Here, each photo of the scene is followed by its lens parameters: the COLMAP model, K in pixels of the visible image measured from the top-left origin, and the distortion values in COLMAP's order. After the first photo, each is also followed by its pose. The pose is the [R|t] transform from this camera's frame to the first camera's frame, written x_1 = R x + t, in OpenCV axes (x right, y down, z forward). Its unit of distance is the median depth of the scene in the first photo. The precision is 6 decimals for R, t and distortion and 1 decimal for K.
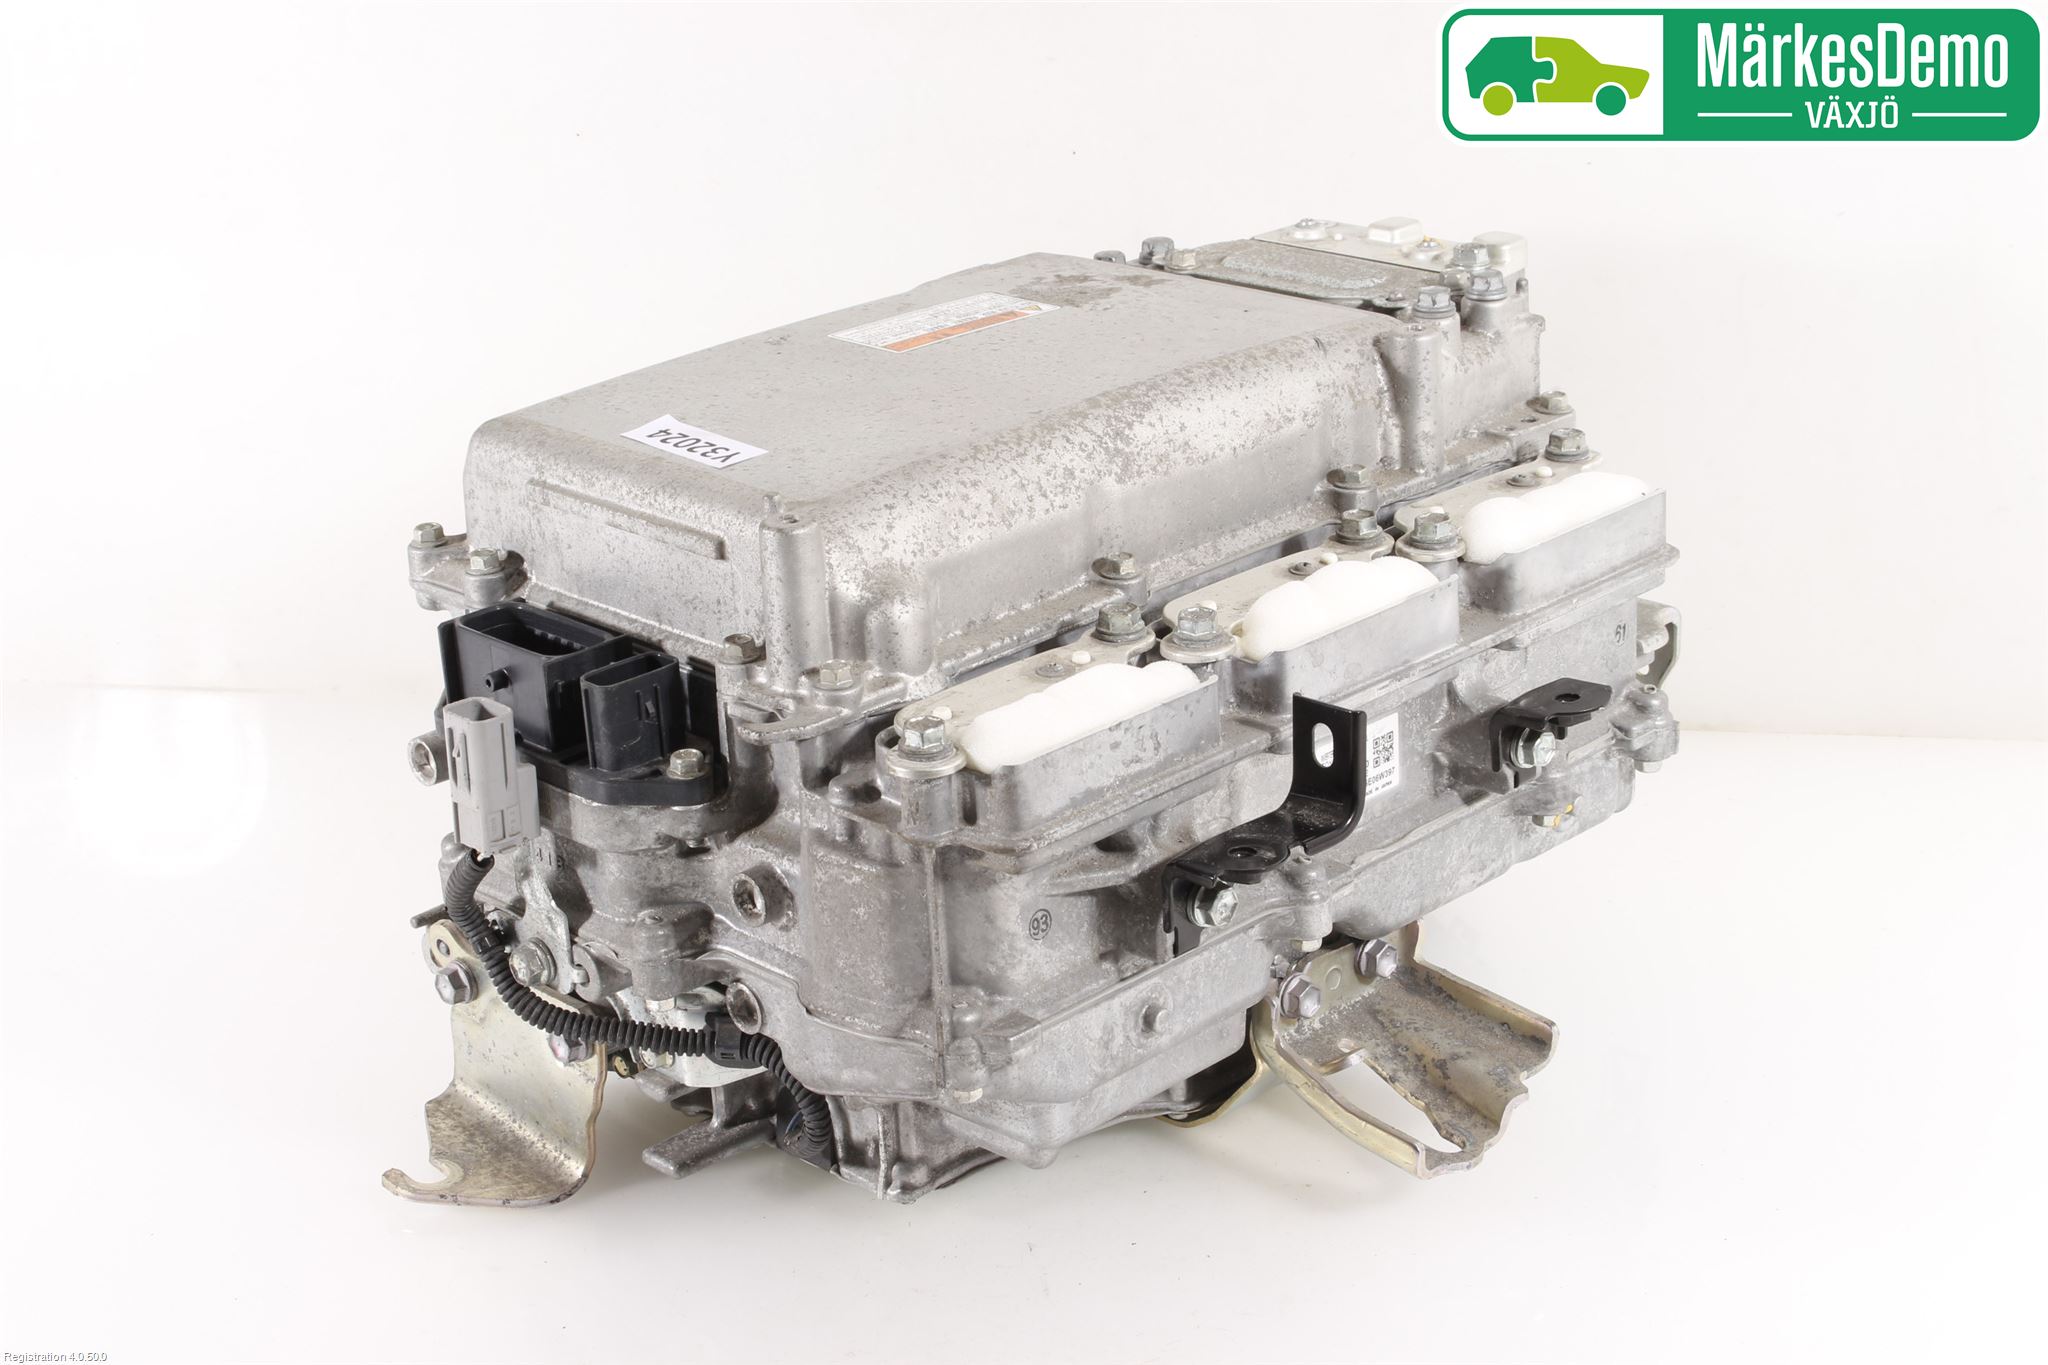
lens RADIAL K [[3331.7, 0, 1024.2], [0, 3331.7, 681.8], [0, 0, 1]] dist [0.001133, 0.000000]
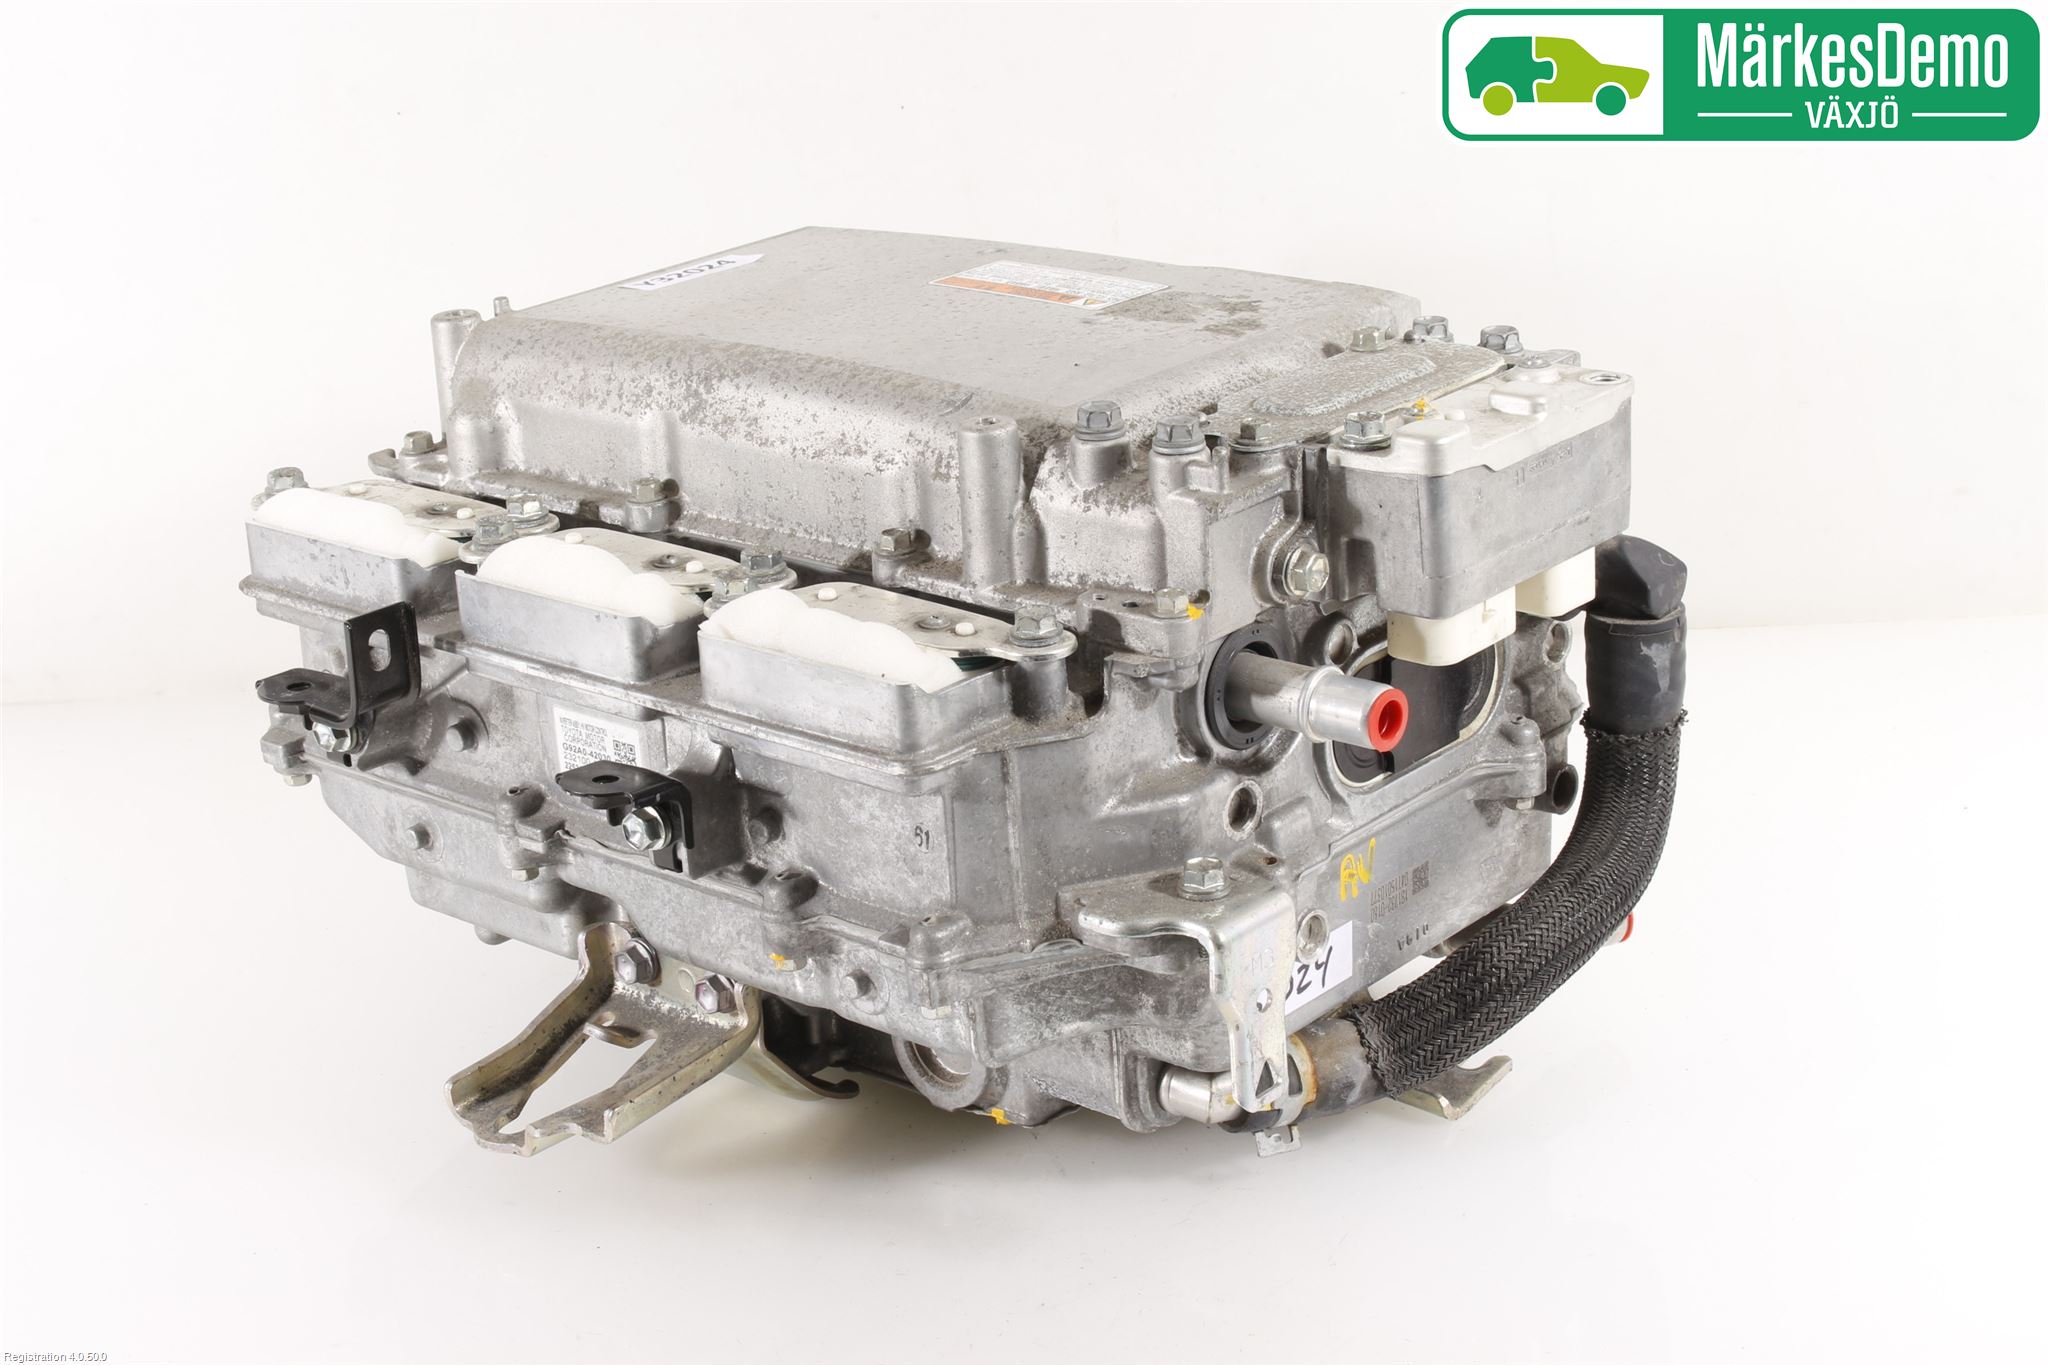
lens RADIAL K [[3331.7, 0, 1024.3], [0, 3331.7, 682.7], [0, 0, 1]] dist [0.001133, 0.000000]
pose [[0.061691, 0.381249, -0.922412, 1.019438], [-0.293974, 0.890117, 0.348239, -0.378137], [0.953821, 0.249682, 0.166990, 0.943592]]
